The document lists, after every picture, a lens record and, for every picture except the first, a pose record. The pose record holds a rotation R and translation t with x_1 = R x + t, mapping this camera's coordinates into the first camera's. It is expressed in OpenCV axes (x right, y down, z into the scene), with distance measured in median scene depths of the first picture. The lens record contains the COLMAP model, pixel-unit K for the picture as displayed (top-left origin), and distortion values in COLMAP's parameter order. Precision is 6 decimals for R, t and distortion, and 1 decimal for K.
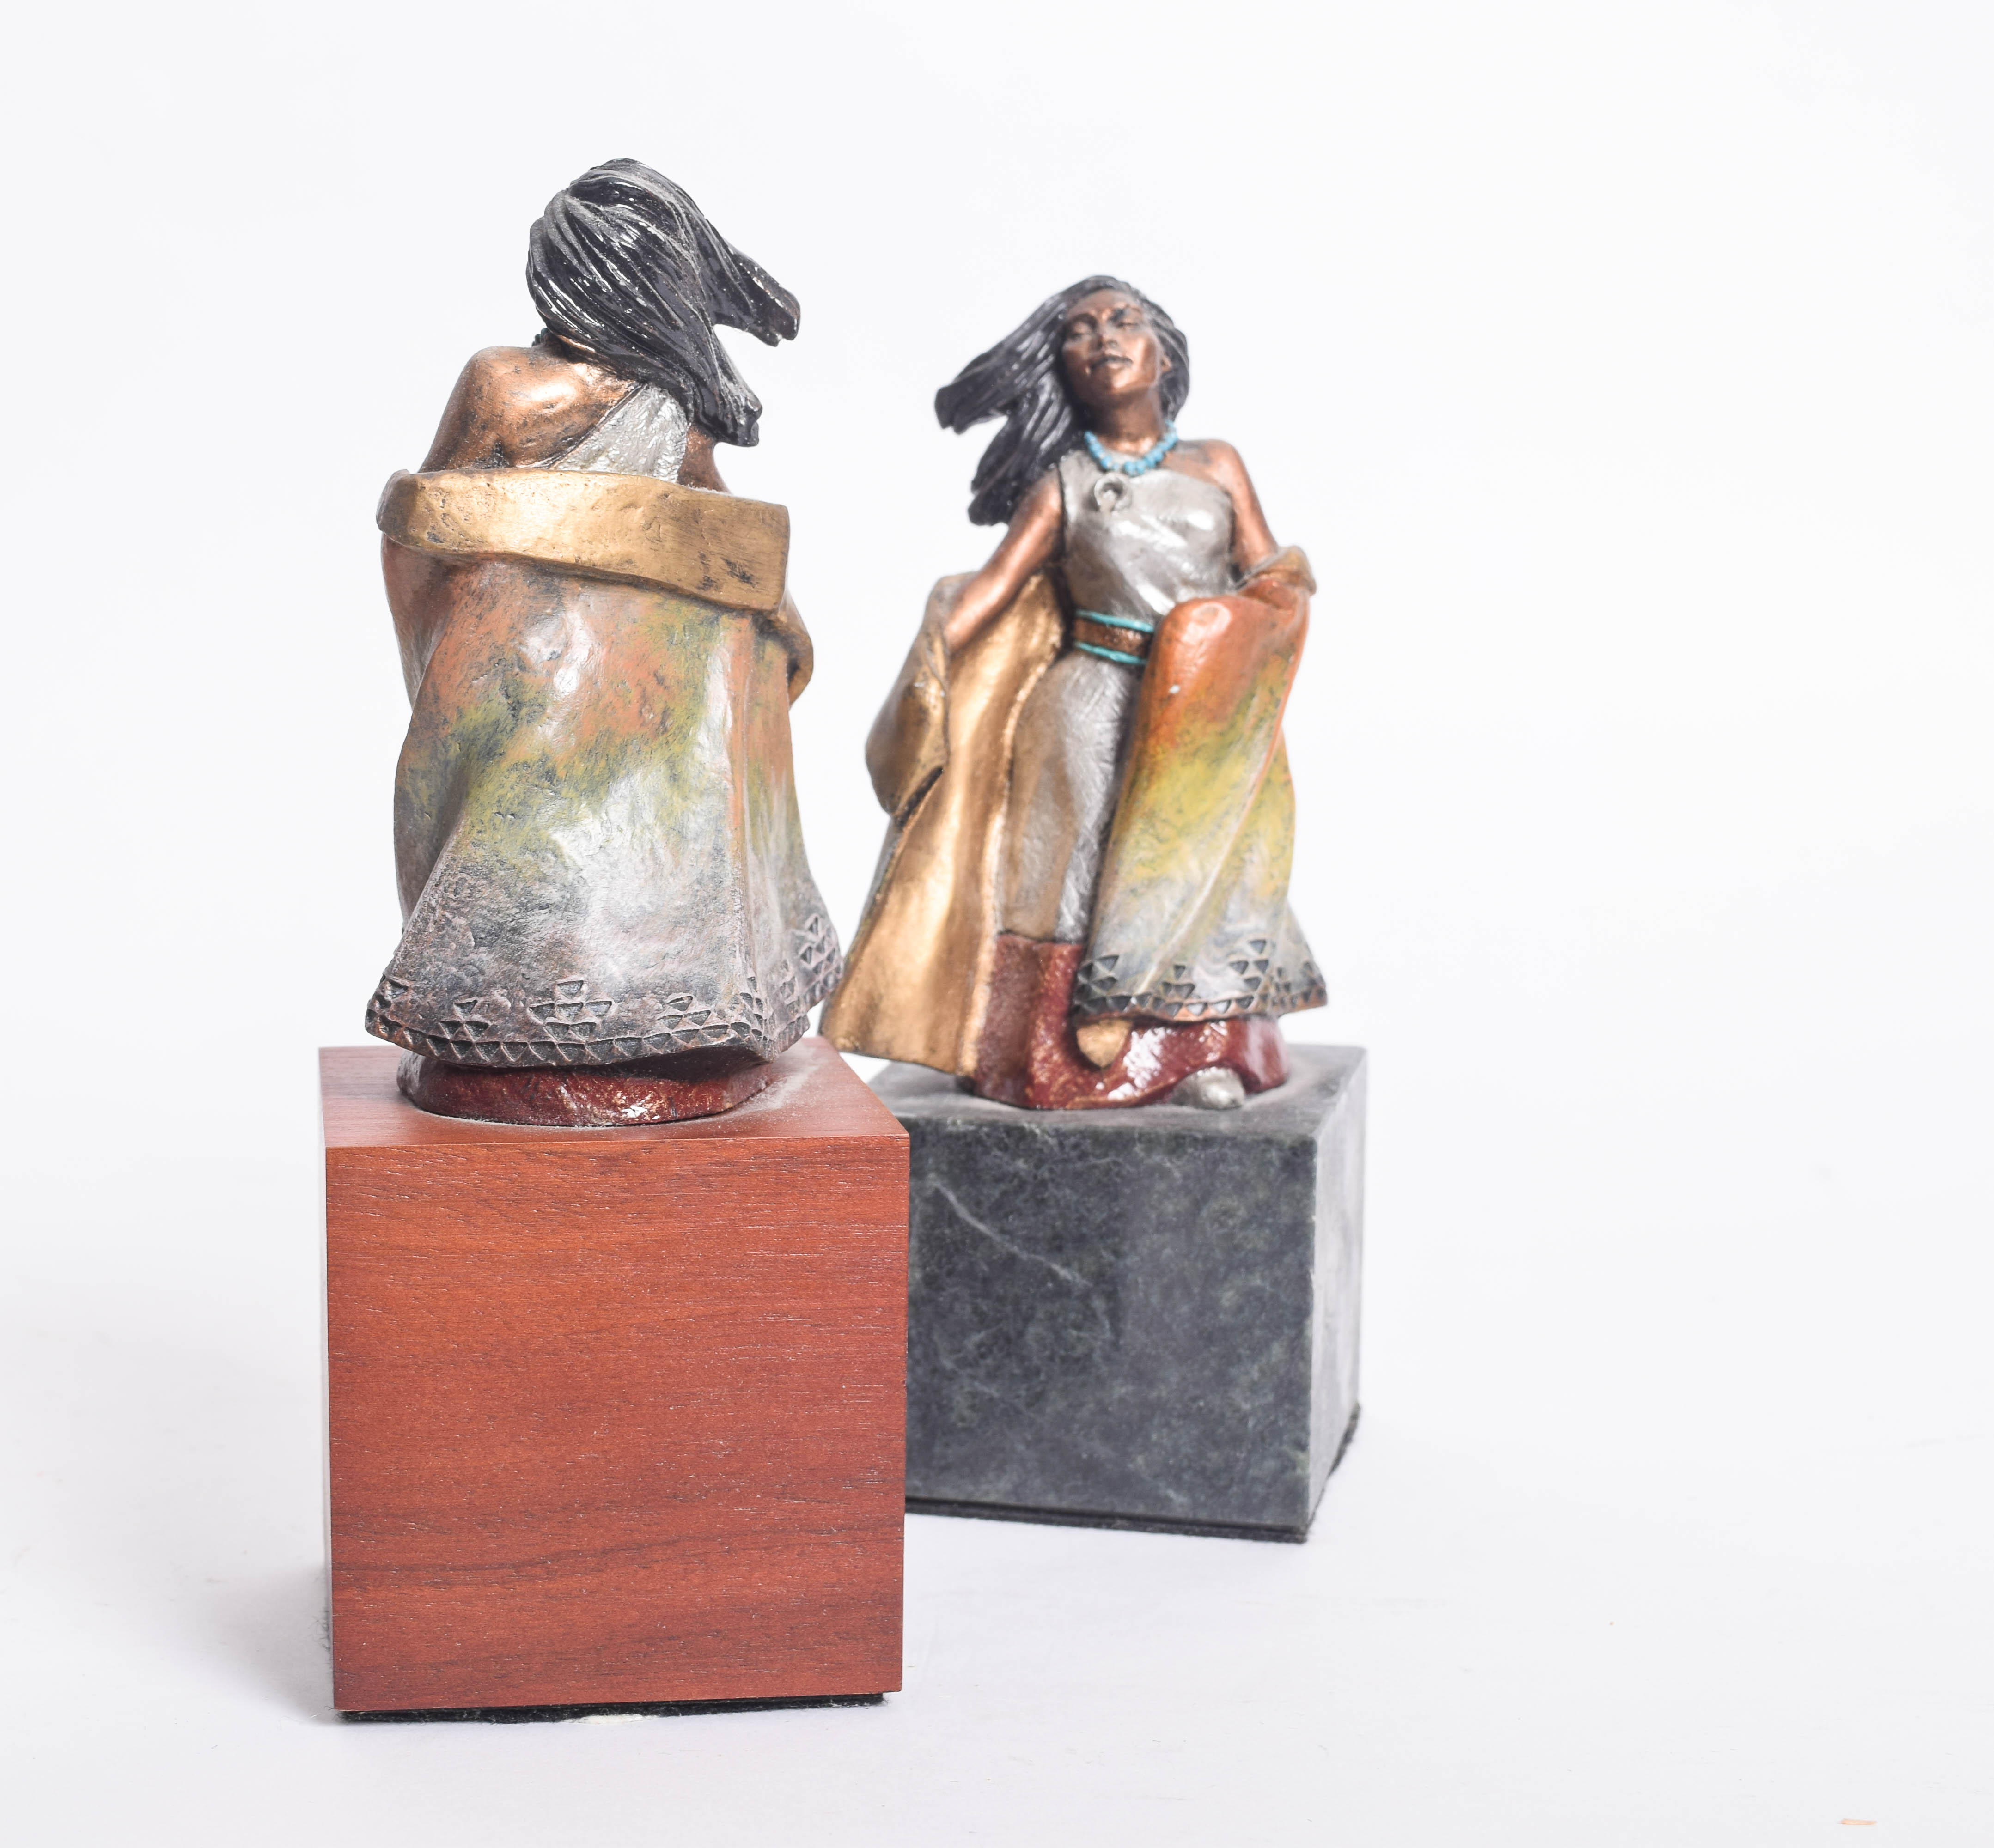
lens RADIAL K [[3714.3, 0, 590.6], [0, 3714.3, 923.0], [0, 0, 1]] dist [-0.047293, -0.033418]
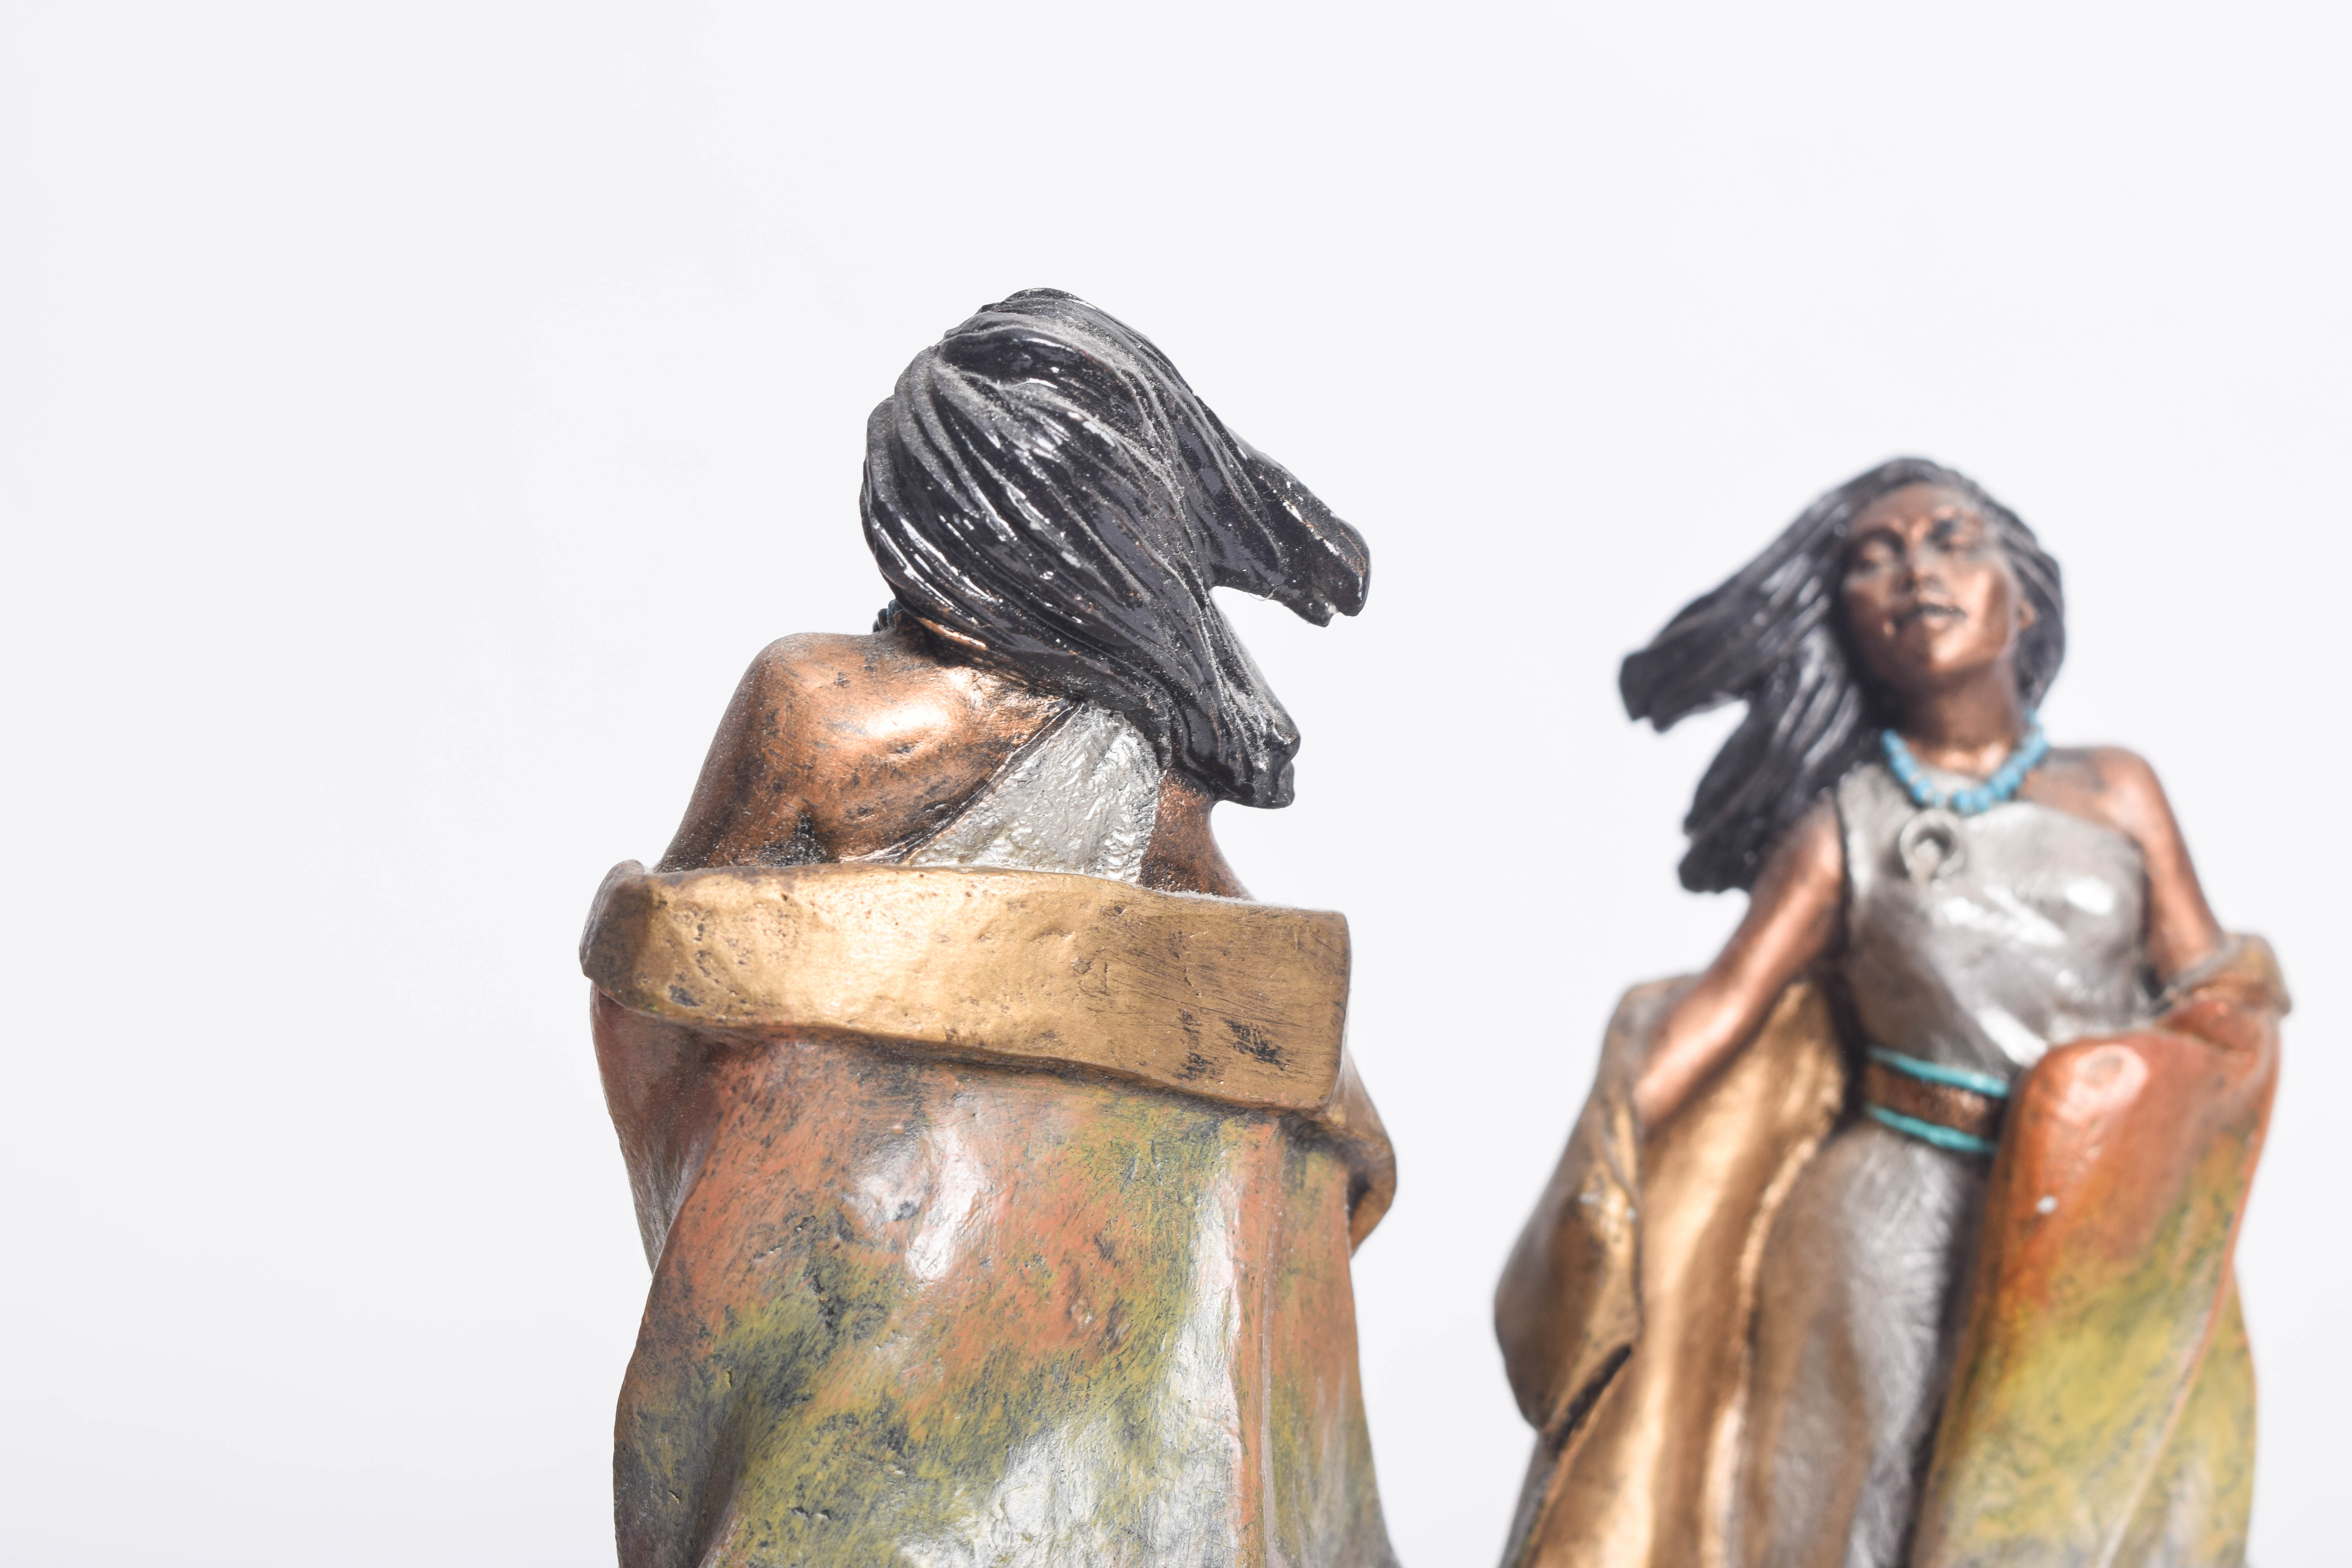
lens RADIAL K [[5278.4, 0, 1176.0], [0, 5278.4, 784.0], [0, 0, 1]] dist [-0.042019, -0.065833]
pose [[0.999968, 0.004609, 0.006502, 0.020737], [-0.004167, 0.997784, -0.066406, -0.072238], [-0.006794, 0.066377, 0.997771, 0.203180]]
